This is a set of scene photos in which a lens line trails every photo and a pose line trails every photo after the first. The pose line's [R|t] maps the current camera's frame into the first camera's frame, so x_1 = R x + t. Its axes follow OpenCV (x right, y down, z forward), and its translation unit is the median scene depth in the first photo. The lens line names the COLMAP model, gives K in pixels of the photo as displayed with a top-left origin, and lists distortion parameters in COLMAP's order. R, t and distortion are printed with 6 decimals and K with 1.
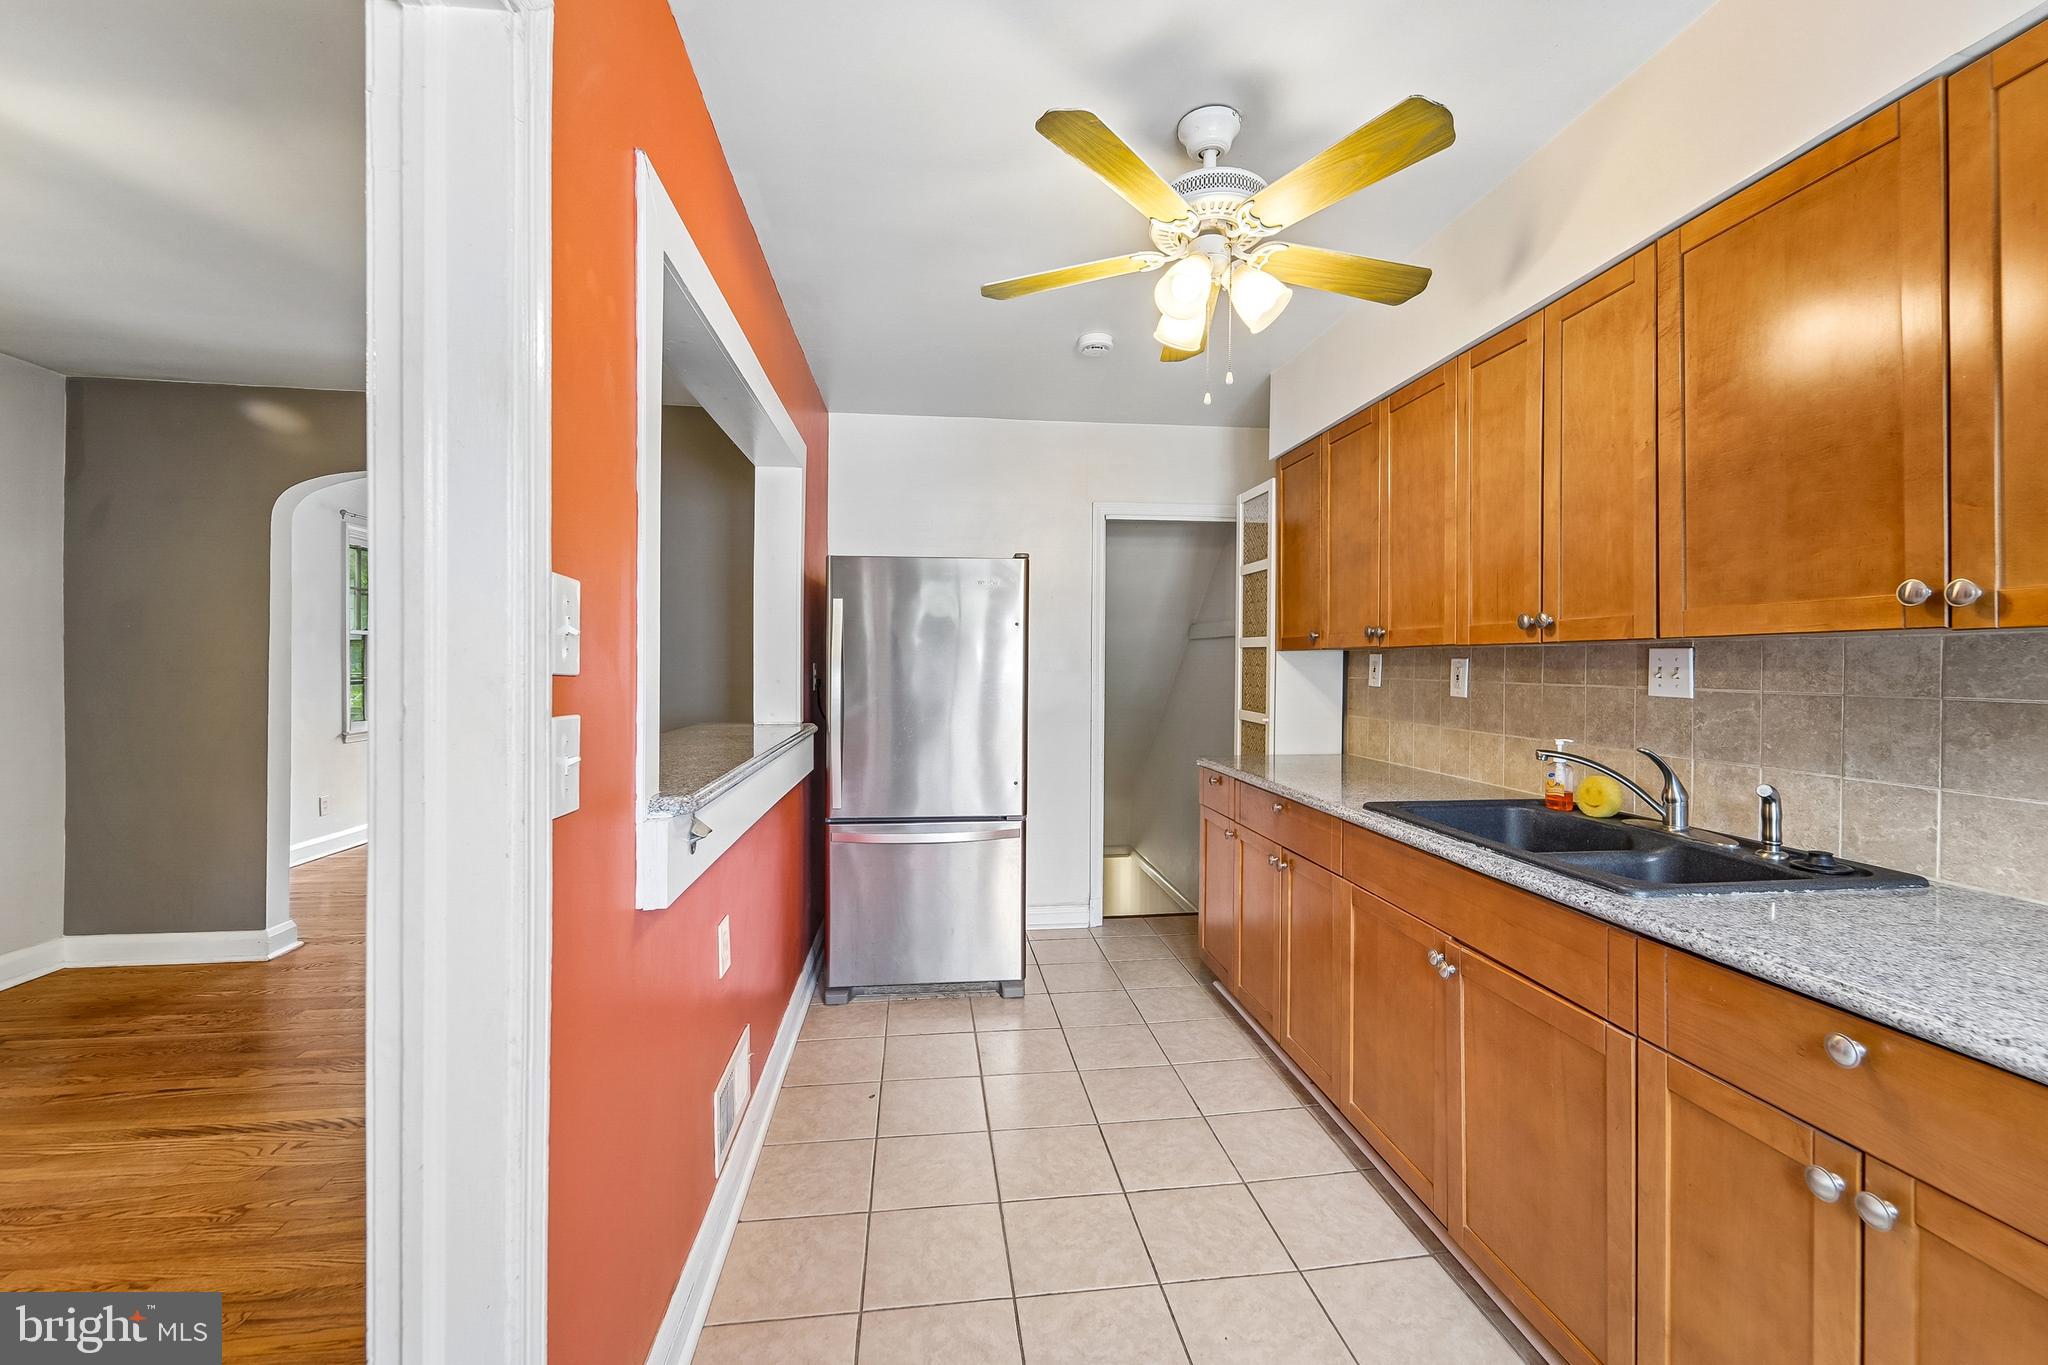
lens RADIAL K [[841.4, 0, 1031.9], [0, 841.4, 668.5], [0, 0, 1]] dist [0.003194, -0.001120]
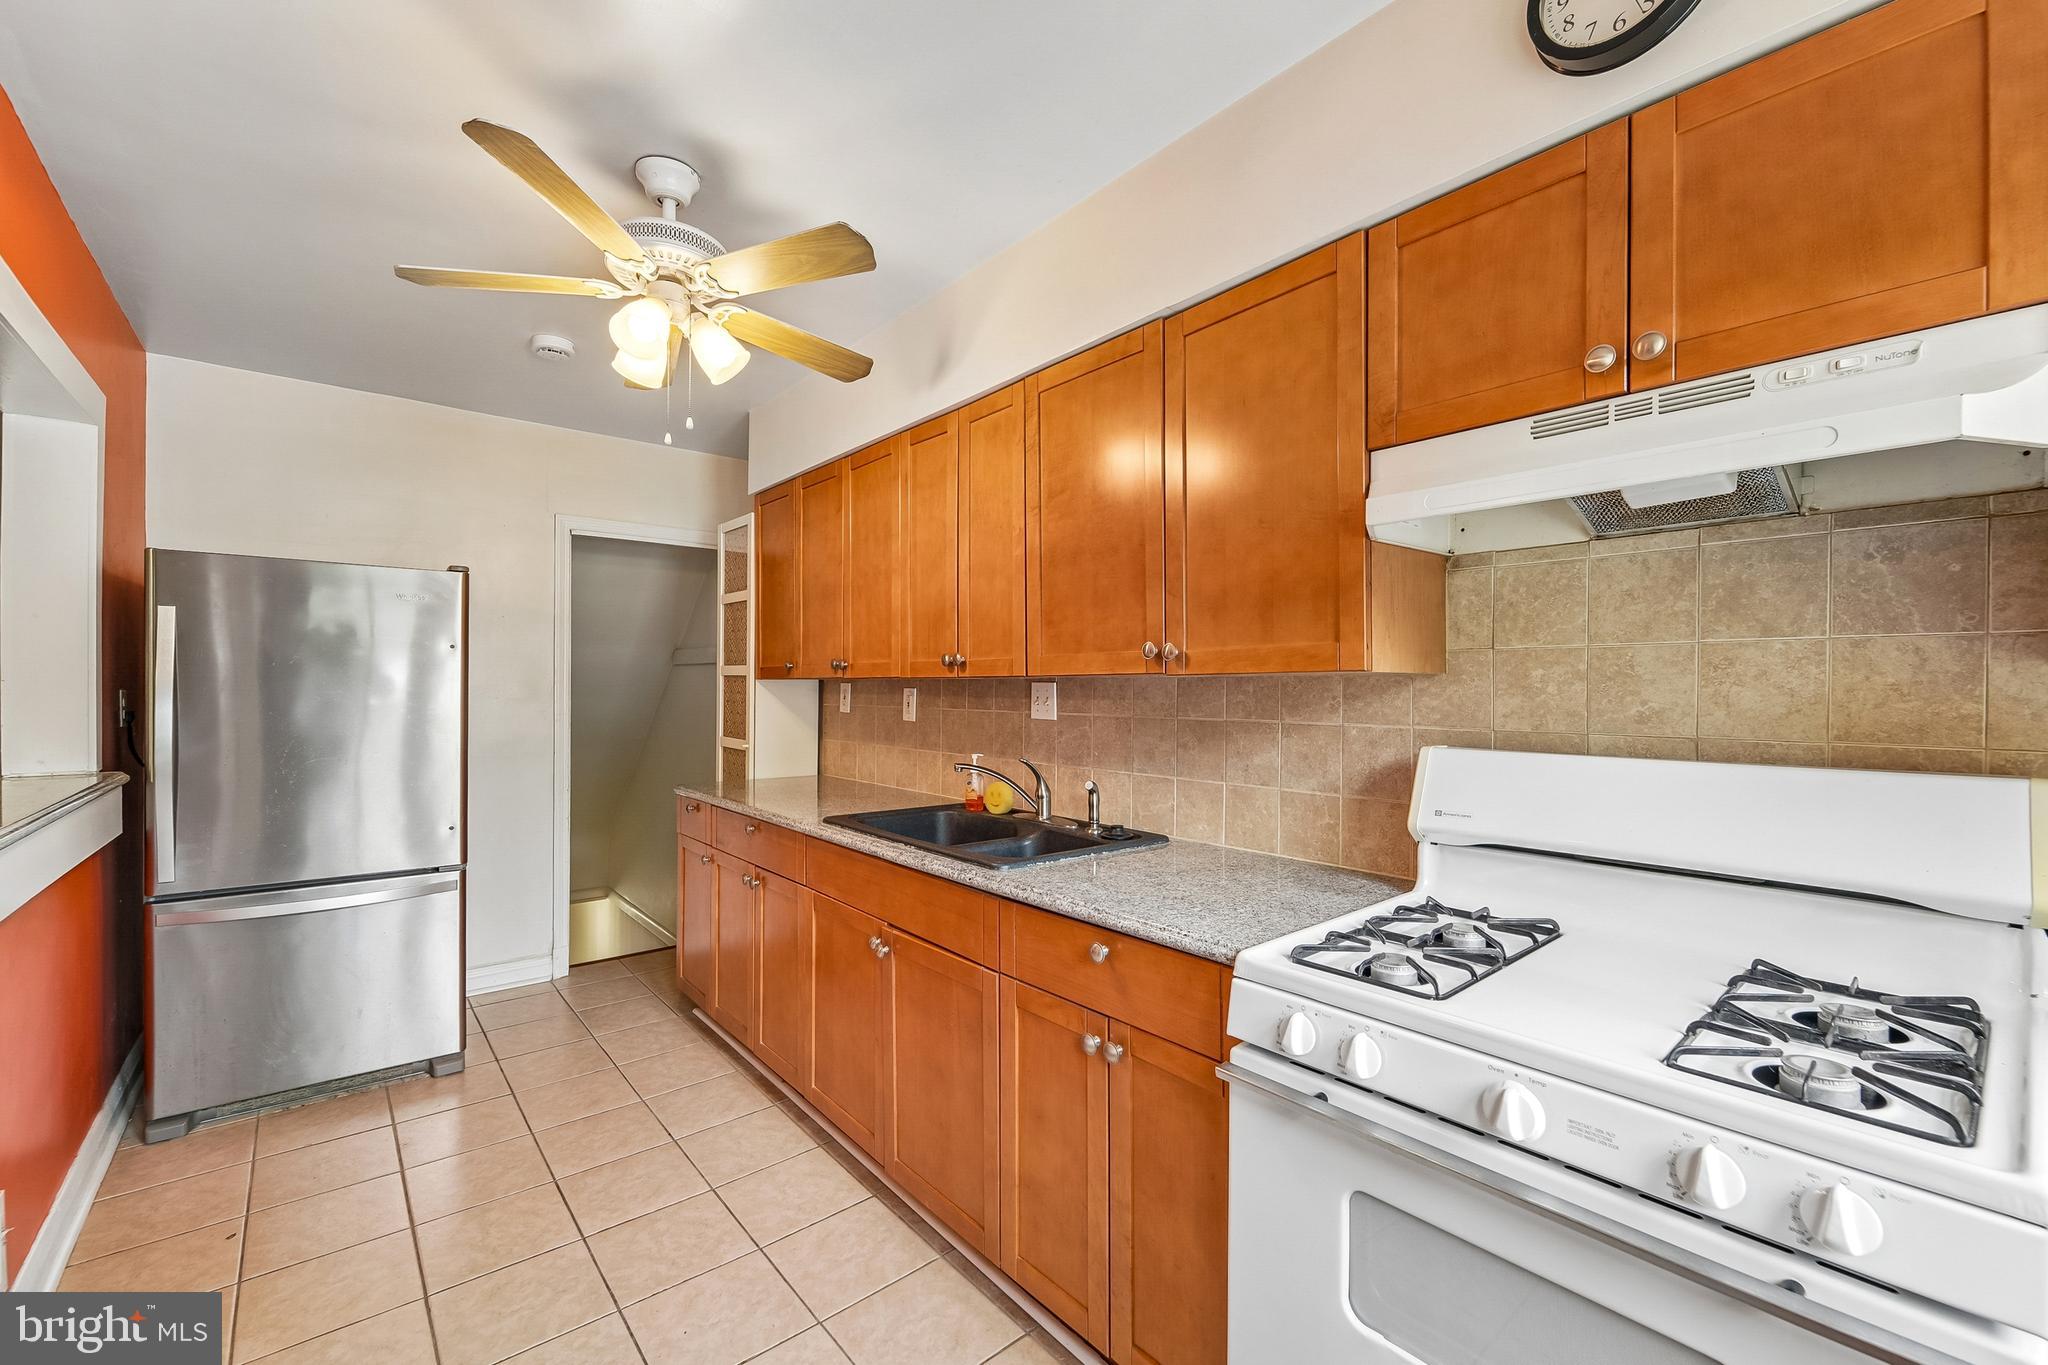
lens RADIAL K [[841.4, 0, 1027.6], [0, 841.4, 697.4], [0, 0, 1]] dist [0.003194, -0.001120]
pose [[0.840630, -0.002823, 0.541602, 0.016238], [-0.000155, 0.999985, 0.005453, -0.007274], [-0.541609, -0.004668, 0.840617, -0.094933]]
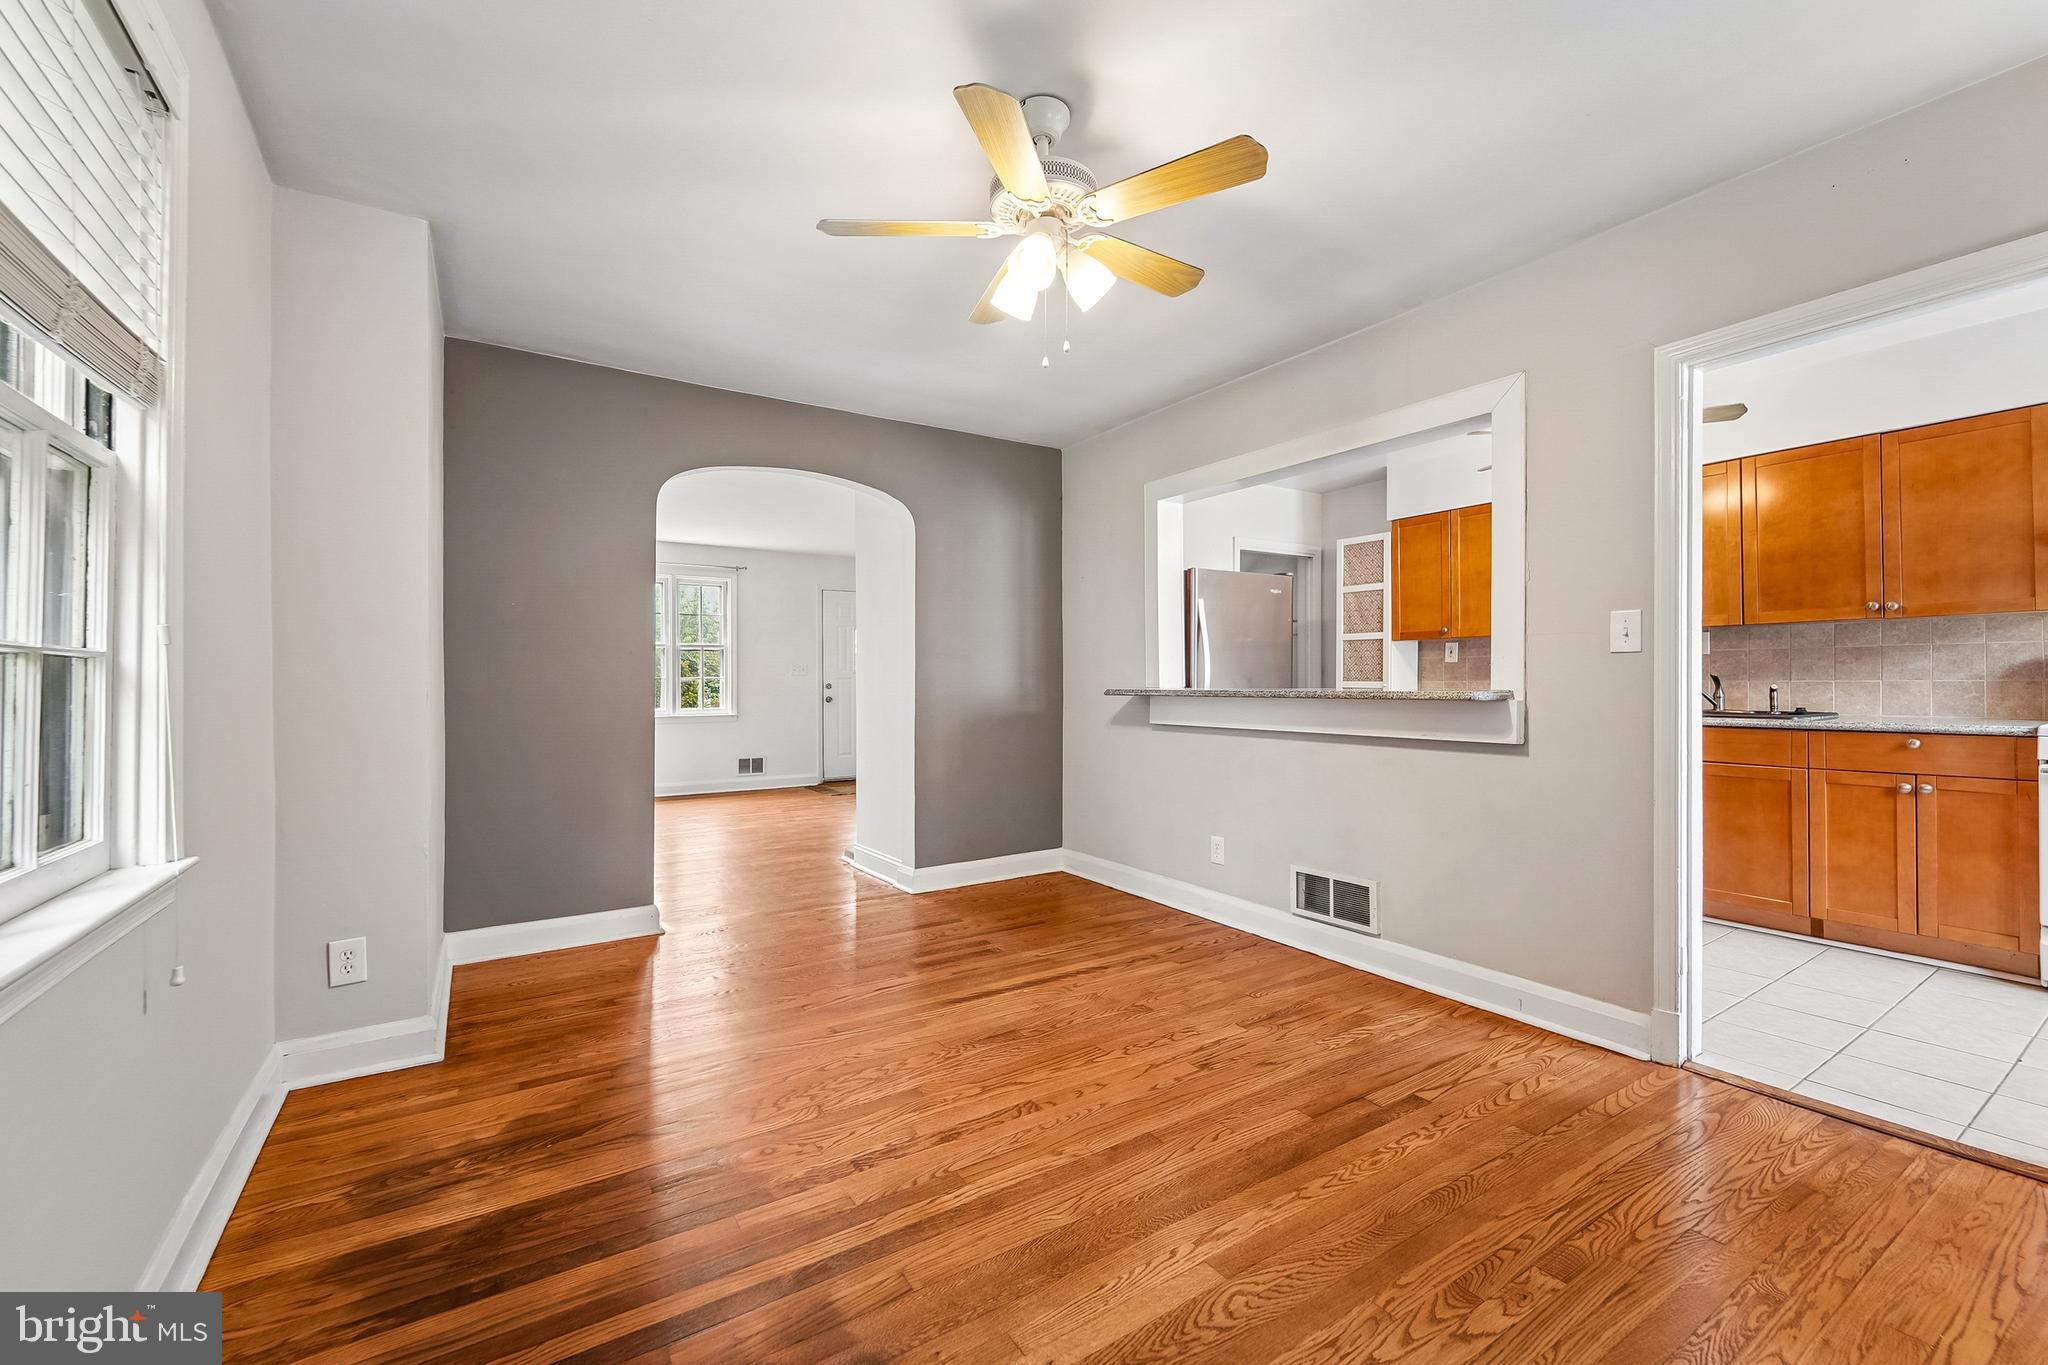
lens RADIAL K [[841.4, 0, 1033.3], [0, 841.4, 680.7], [0, 0, 1]] dist [0.003194, -0.001120]
pose [[0.903404, -0.012120, 0.428619, -1.630402], [0.014146, 0.999899, -0.001542, 0.076130], [-0.428557, 0.007456, 0.903484, -0.228908]]
